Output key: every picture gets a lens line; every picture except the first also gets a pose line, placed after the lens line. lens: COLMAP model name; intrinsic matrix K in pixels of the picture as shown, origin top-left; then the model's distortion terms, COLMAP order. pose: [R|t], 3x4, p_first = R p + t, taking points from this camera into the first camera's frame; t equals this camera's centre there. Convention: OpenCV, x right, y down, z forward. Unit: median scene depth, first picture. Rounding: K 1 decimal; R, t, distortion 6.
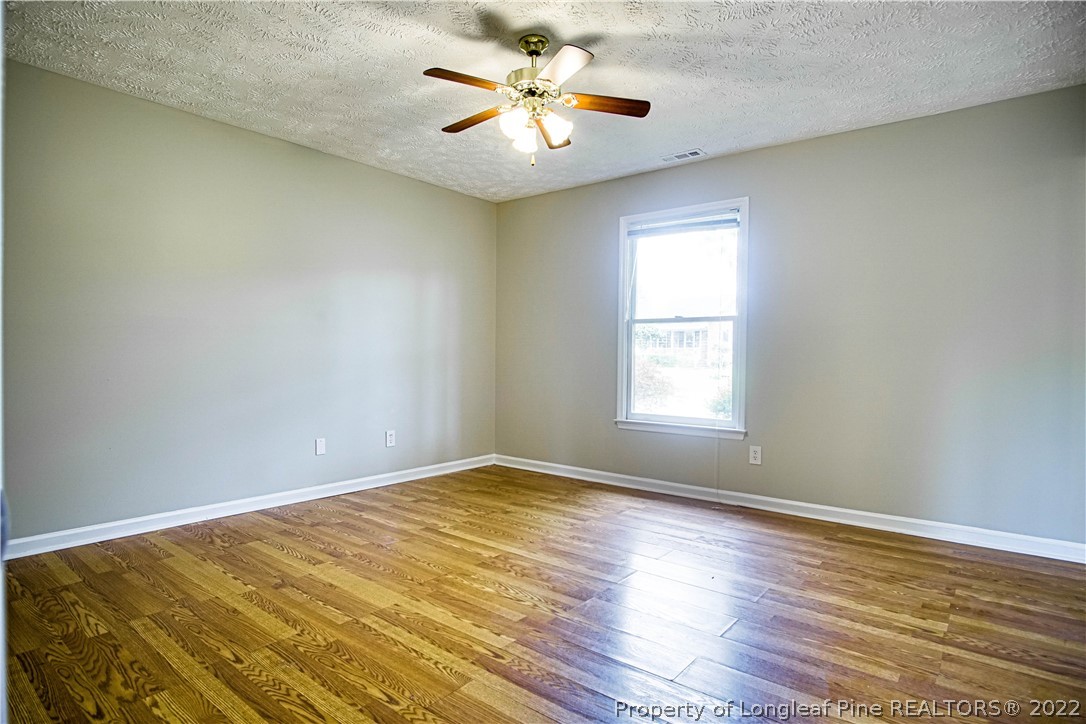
lens RADIAL K [[581.2, 0, 541.4], [0, 581.2, 365.6], [0, 0, 1]] dist [-0.035660, 0.009252]
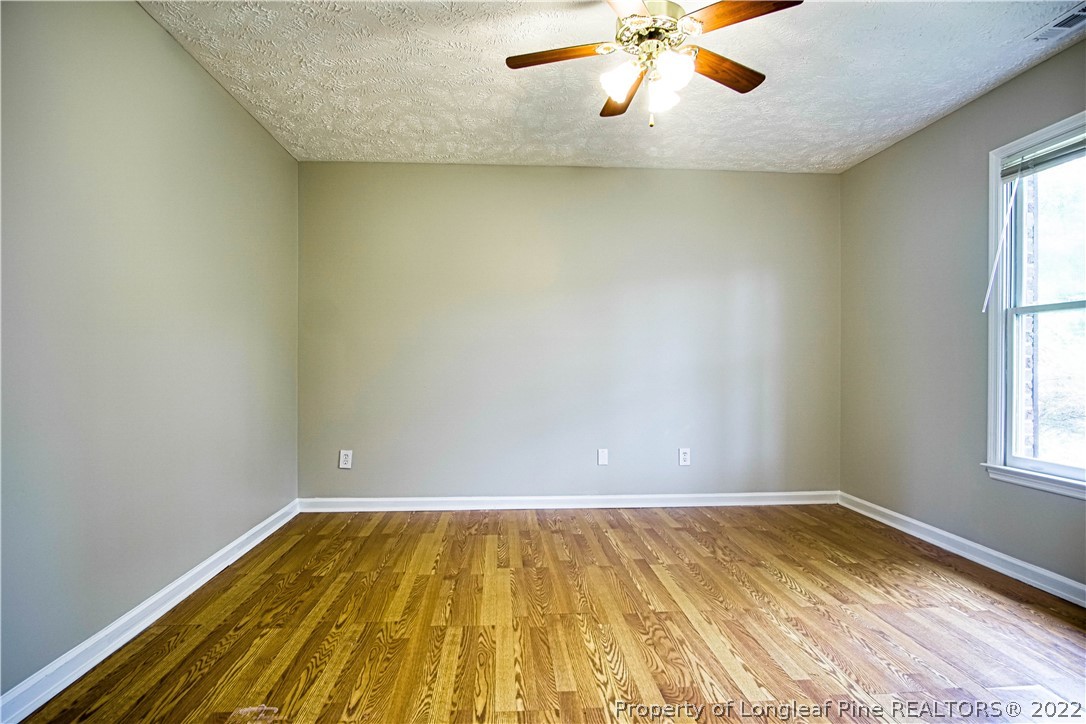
lens RADIAL K [[581.2, 0, 541.4], [0, 581.2, 365.6], [0, 0, 1]] dist [-0.035660, 0.009252]
pose [[0.678504, -0.006513, -0.734568, 0.361458], [-0.007694, 0.999843, -0.015972, -0.003656], [0.734556, 0.016489, 0.678347, 0.281831]]
